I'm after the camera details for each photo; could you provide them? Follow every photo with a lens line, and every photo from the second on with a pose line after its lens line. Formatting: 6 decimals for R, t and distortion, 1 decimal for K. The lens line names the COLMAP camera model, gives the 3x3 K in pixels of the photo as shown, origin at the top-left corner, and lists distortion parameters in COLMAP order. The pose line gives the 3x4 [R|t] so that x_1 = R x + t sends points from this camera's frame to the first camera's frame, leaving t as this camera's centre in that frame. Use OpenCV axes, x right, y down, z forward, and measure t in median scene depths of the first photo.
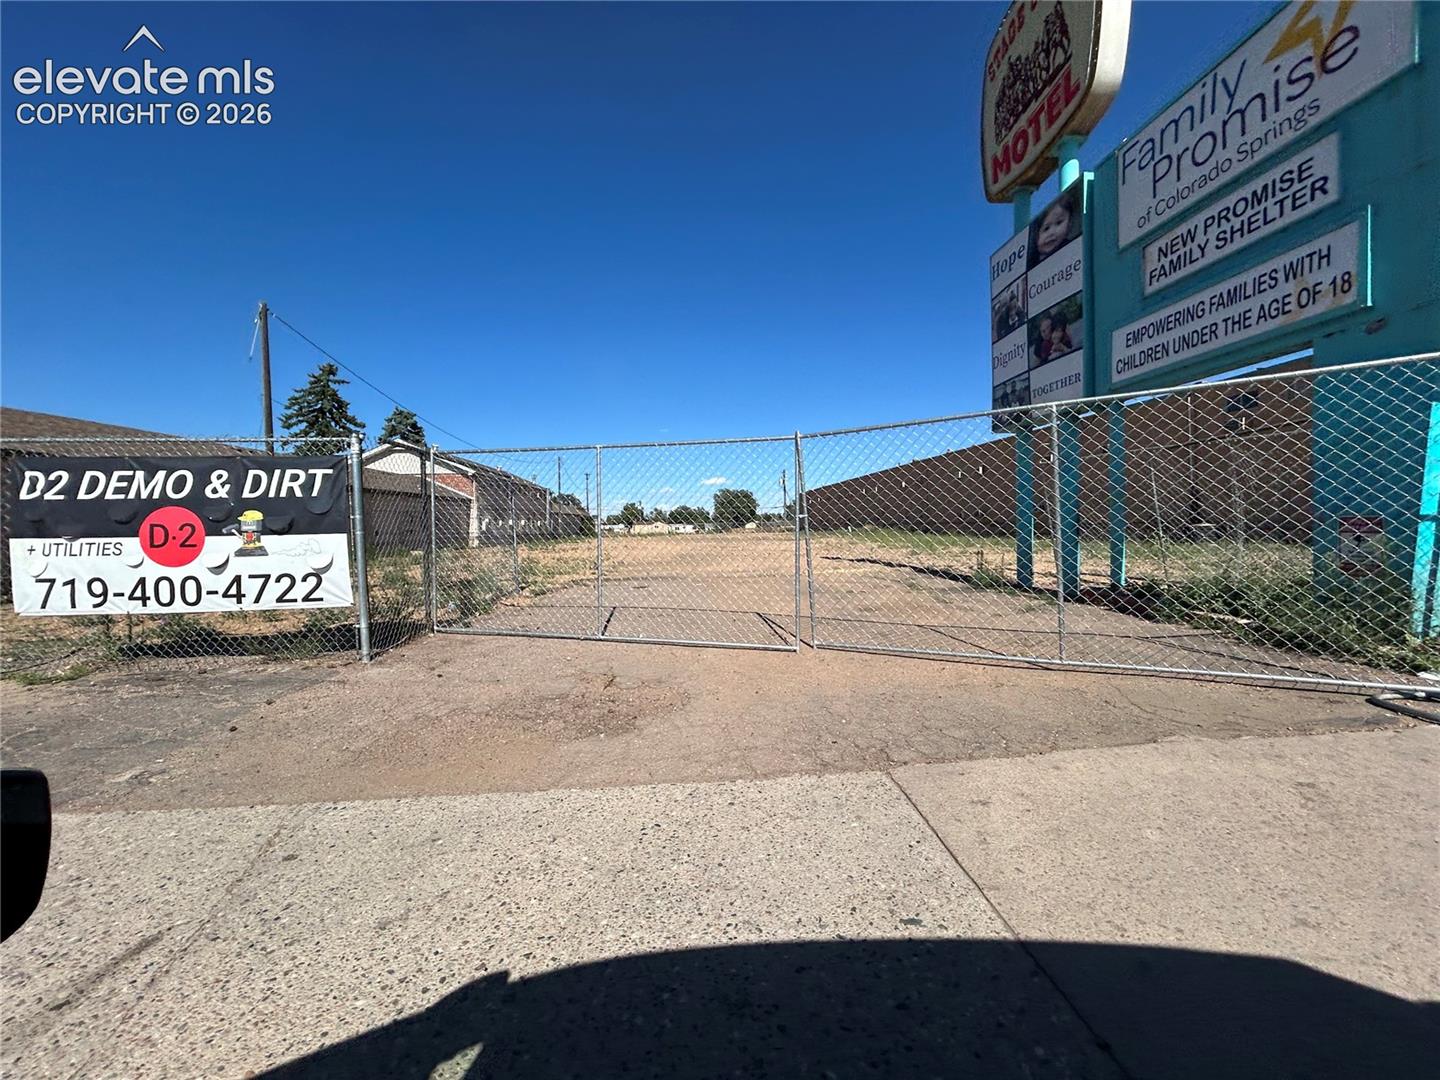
lens RADIAL K [[583.9, 0, 720.0], [0, 583.9, 540.0], [0, 0, 1]] dist [-0.001320, -0.000440]
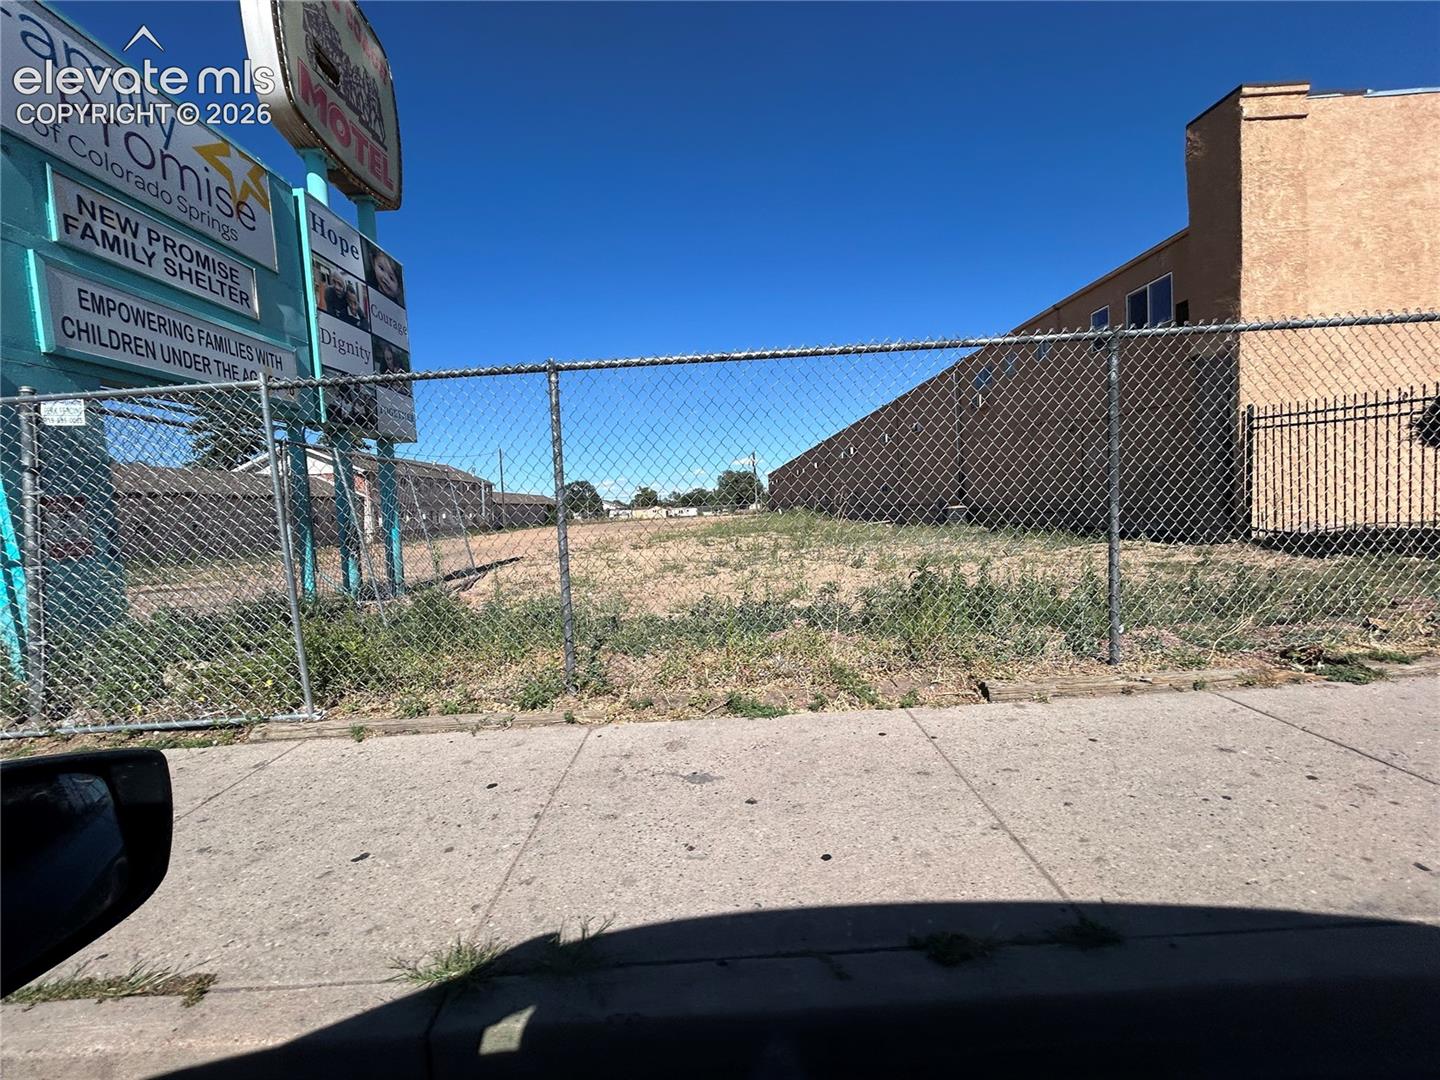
lens RADIAL K [[583.9, 0, 720.0], [0, 583.9, 540.0], [0, 0, 1]] dist [-0.001320, -0.000440]
pose [[-0.995357, 0.077758, 0.056736, -0.089328], [0.082949, 0.991943, 0.095747, -0.064250], [-0.048834, 0.100009, -0.993787, 1.851847]]
